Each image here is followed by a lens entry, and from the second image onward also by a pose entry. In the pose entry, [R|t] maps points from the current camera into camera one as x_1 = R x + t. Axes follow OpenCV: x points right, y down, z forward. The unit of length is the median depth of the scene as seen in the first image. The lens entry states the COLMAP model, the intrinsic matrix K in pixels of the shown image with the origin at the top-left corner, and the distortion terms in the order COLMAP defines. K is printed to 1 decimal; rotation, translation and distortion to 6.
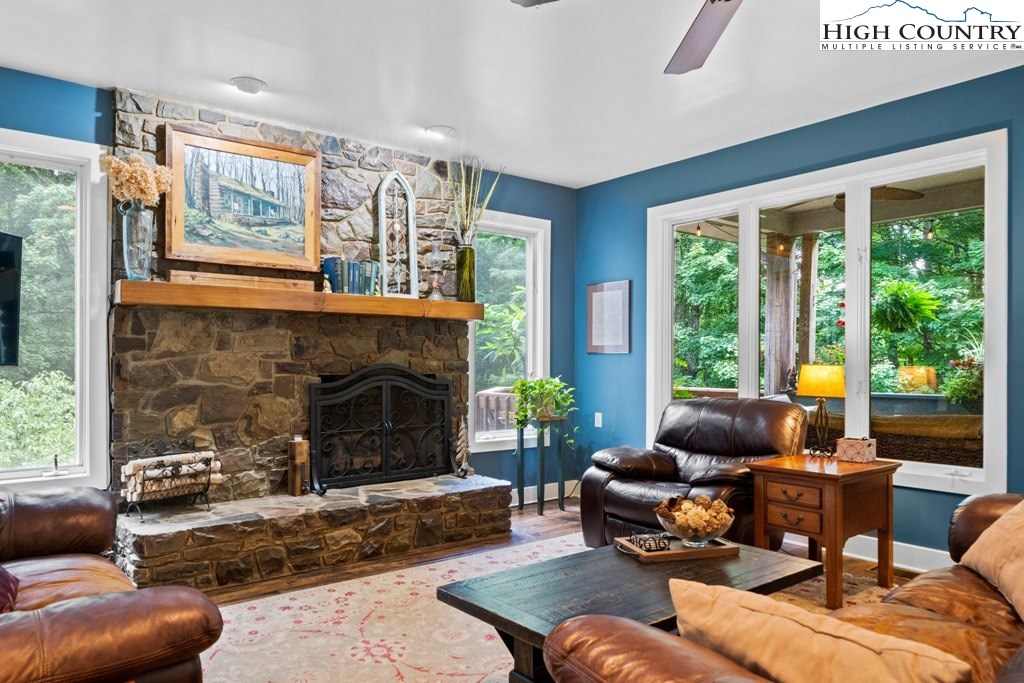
lens RADIAL K [[701.1, 0, 508.5], [0, 701.1, 362.3], [0, 0, 1]] dist [0.000240, 0.000522]
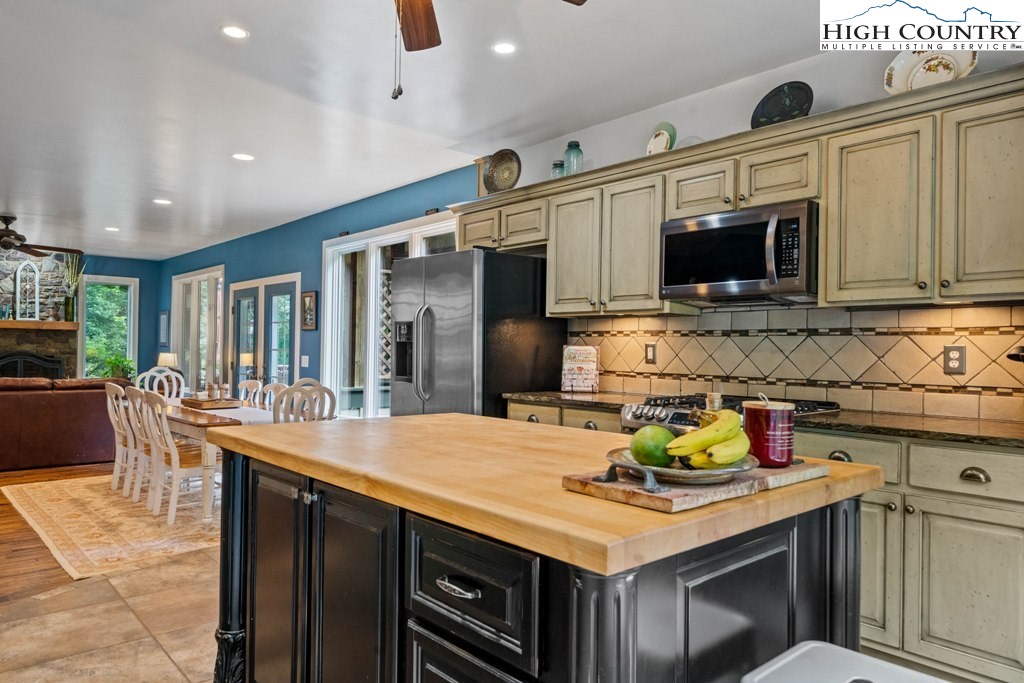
lens RADIAL K [[686.1, 0, 512.0], [0, 686.1, 341.5], [0, 0, 1]] dist [-0.004319, 0.001239]
pose [[0.997705, 0.012476, 0.066545, 1.320711], [-0.011948, 0.999894, -0.008321, -0.028706], [-0.066642, 0.007507, 0.997749, -1.330076]]
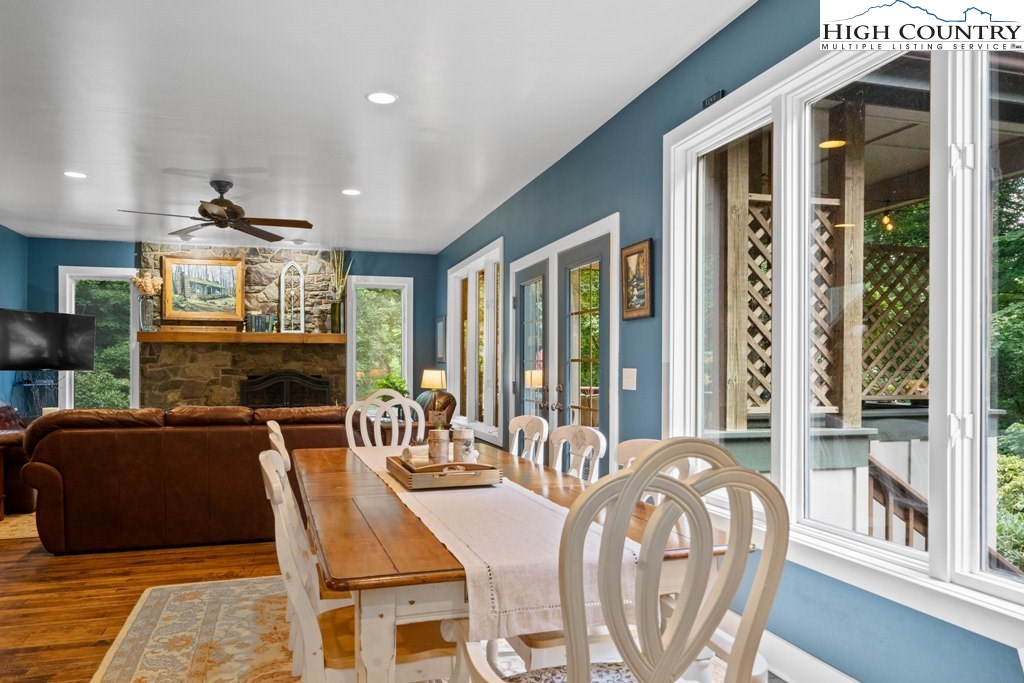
lens RADIAL K [[714.2, 0, 488.9], [0, 714.2, 367.9], [0, 0, 1]] dist [0.001002, 0.000301]
pose [[0.923920, -0.000733, -0.382584, 1.113596], [0.001492, 0.999997, 0.001688, -0.004597], [0.382582, -0.002131, 0.923919, -0.545933]]
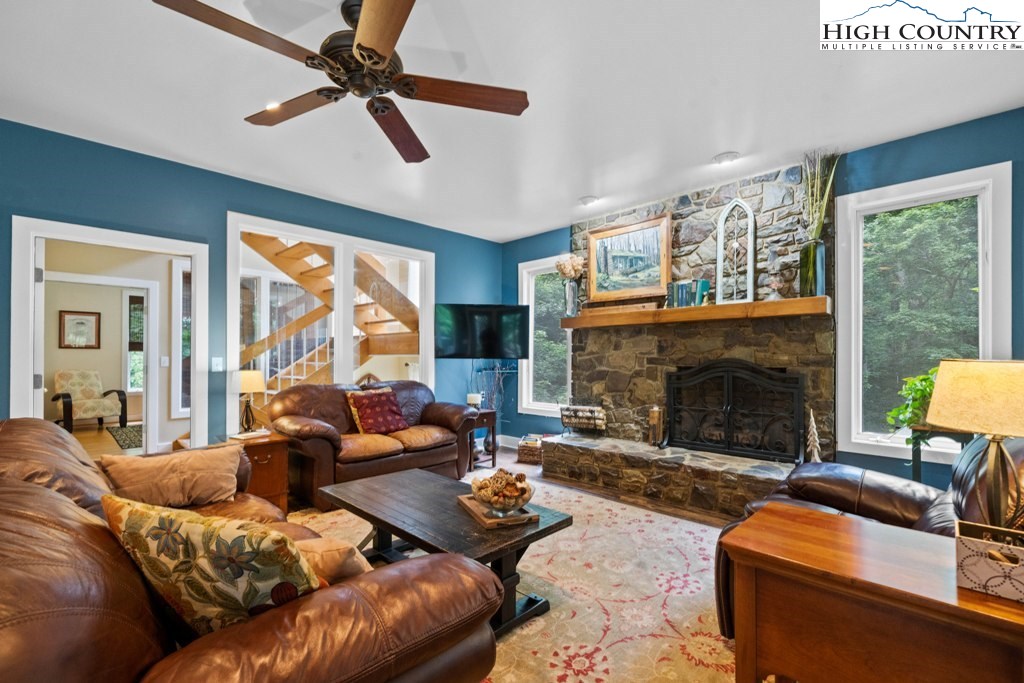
lens RADIAL K [[442.8, 0, 506.1], [0, 442.8, 354.2], [0, 0, 1]] dist [0.003032, 0.000389]
pose [[0.116151, -0.012234, -0.993156, 0.614302], [-0.001094, 0.999922, -0.012446, 0.005709], [0.993231, 0.002532, 0.116129, 0.578488]]
